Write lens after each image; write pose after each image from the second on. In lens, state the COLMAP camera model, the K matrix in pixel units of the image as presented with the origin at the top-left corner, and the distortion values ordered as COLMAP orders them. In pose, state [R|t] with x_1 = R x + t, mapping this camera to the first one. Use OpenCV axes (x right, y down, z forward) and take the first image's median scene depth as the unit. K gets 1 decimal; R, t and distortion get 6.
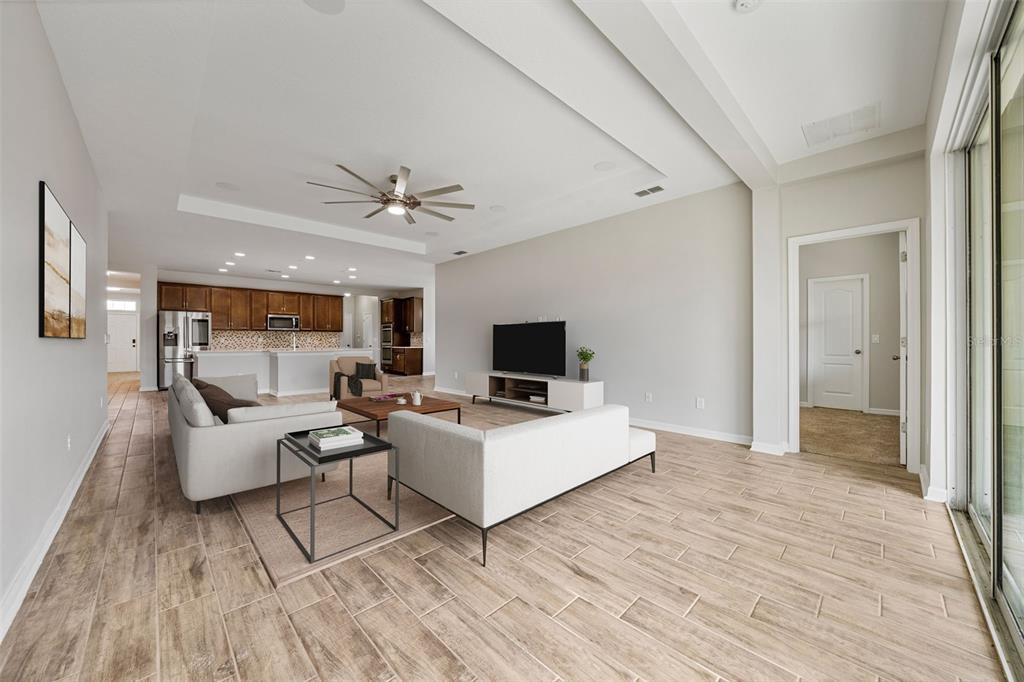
lens RADIAL K [[373.0, 0, 513.6], [0, 373.0, 338.3], [0, 0, 1]] dist [-0.012069, 0.000091]
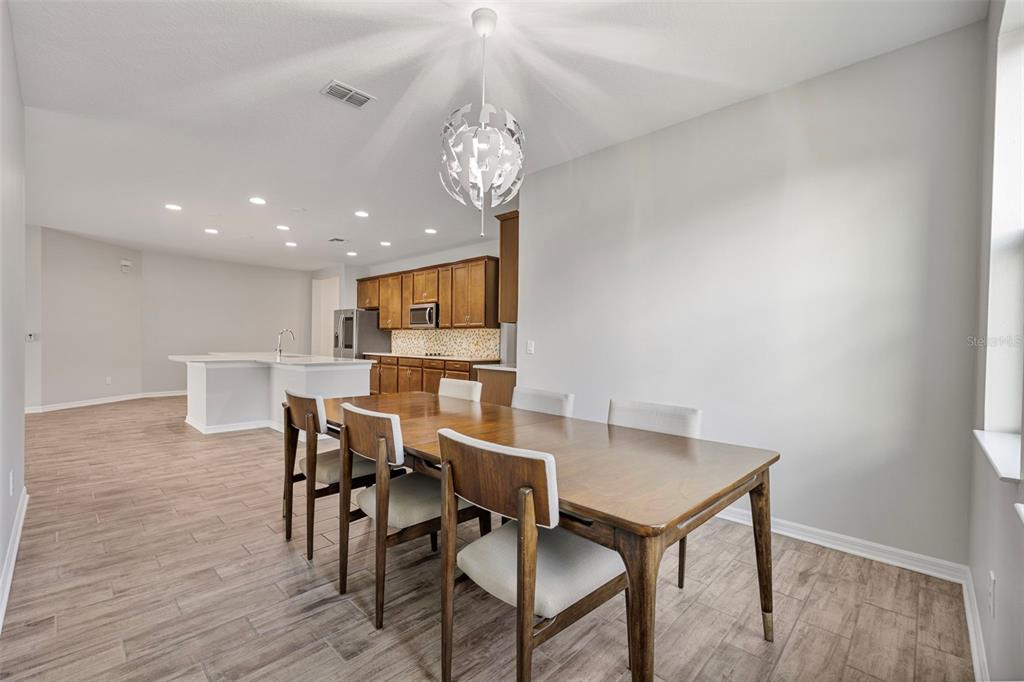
lens RADIAL K [[438.2, 0, 512.0], [0, 438.2, 341.0], [0, 0, 1]] dist [-0.002081, -0.000085]
pose [[0.032419, -0.000672, -0.999474, 0.176031], [-0.009439, 0.999955, -0.000979, 0.001061], [0.999430, 0.009466, 0.032412, 1.355649]]
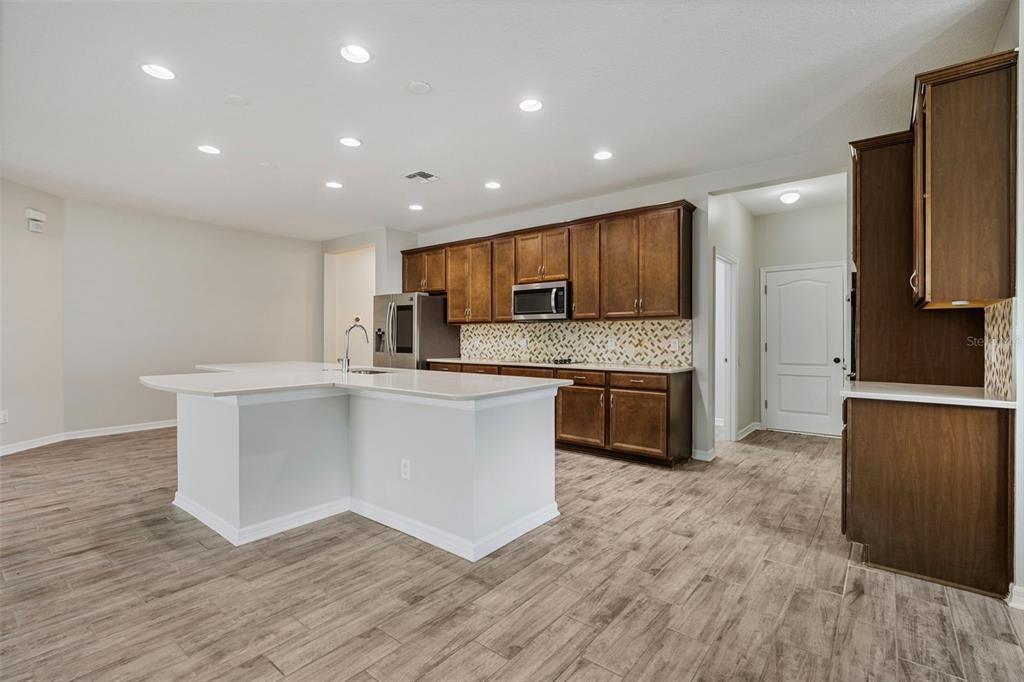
lens RADIAL K [[467.3, 0, 513.9], [0, 467.3, 336.0], [0, 0, 1]] dist [0.002446, 0.000324]
pose [[0.123377, -0.003170, -0.992355, -0.122970], [0.004517, 0.999986, -0.002633, -0.002430], [0.992350, -0.004158, 0.123390, 1.087148]]
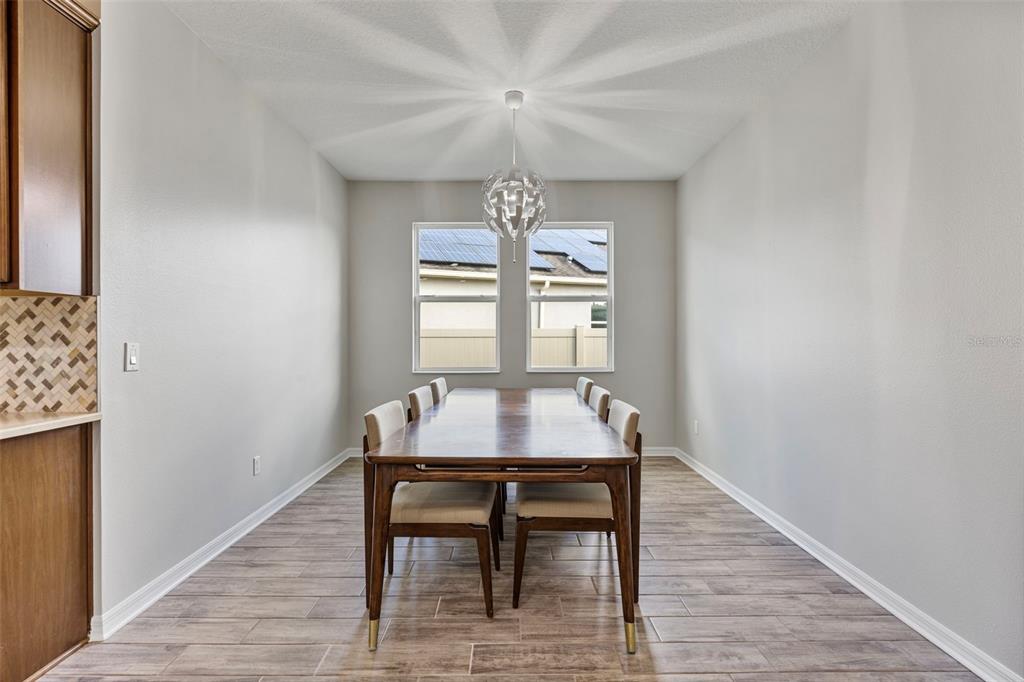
lens RADIAL K [[488.8, 0, 512.0], [0, 488.8, 341.0], [0, 0, 1]] dist [-0.000289, 0.000345]
pose [[0.702173, -0.004464, 0.711993, -0.361230], [-0.001279, 0.999971, 0.007531, -0.002896], [-0.712006, -0.006198, 0.702146, 1.077358]]
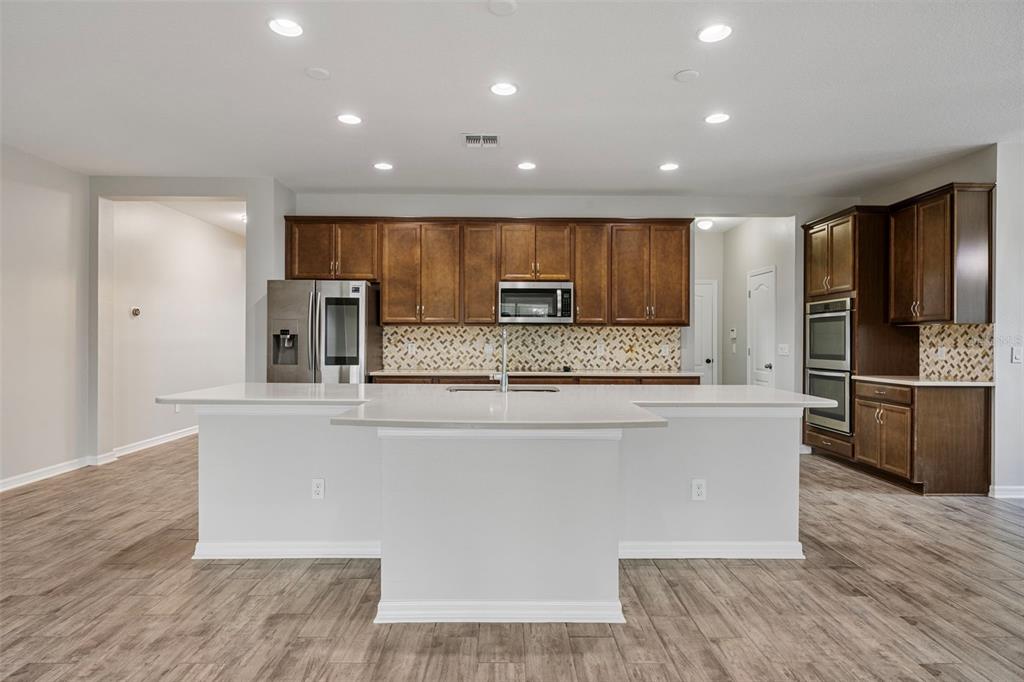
lens RADIAL K [[558.2, 0, 512.0], [0, 558.2, 341.0], [0, 0, 1]] dist [-0.002775, -0.000755]
pose [[0.723781, 0.005116, -0.690011, -0.302201], [0.000475, 0.999969, 0.007913, -0.009975], [0.690030, -0.006055, 0.723755, 0.696412]]
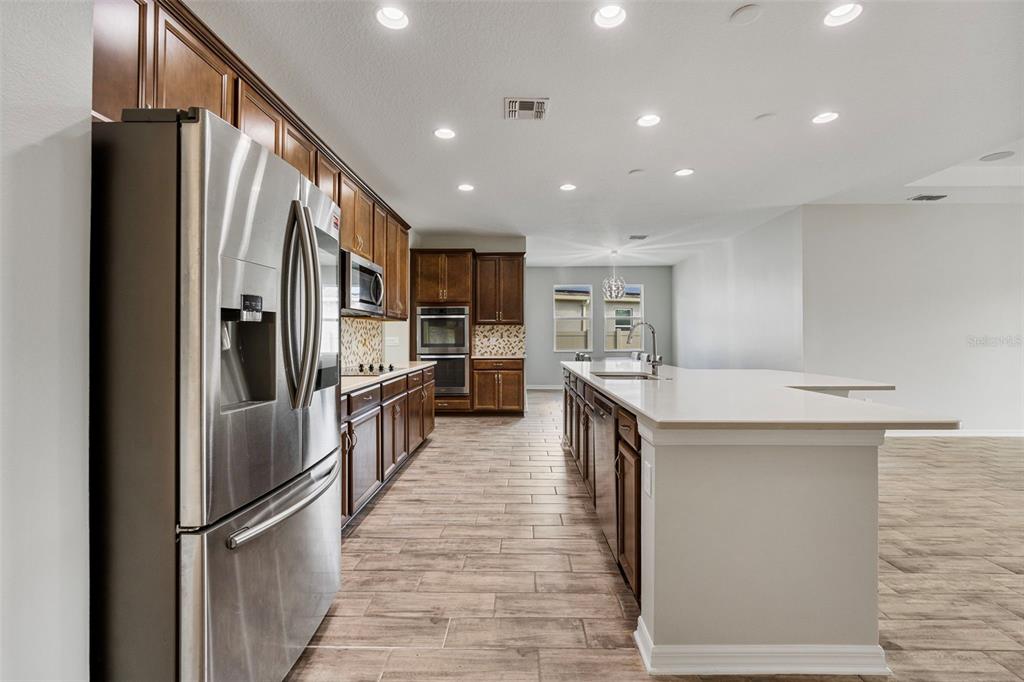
lens RADIAL K [[457.2, 0, 512.0], [0, 457.2, 341.0], [0, 0, 1]] dist [0.000951, 0.000409]
pose [[0.705565, -0.005197, 0.708626, -0.952394], [-0.006737, 0.999879, 0.014041, -0.004782], [-0.708613, -0.014681, 0.705444, 0.794953]]
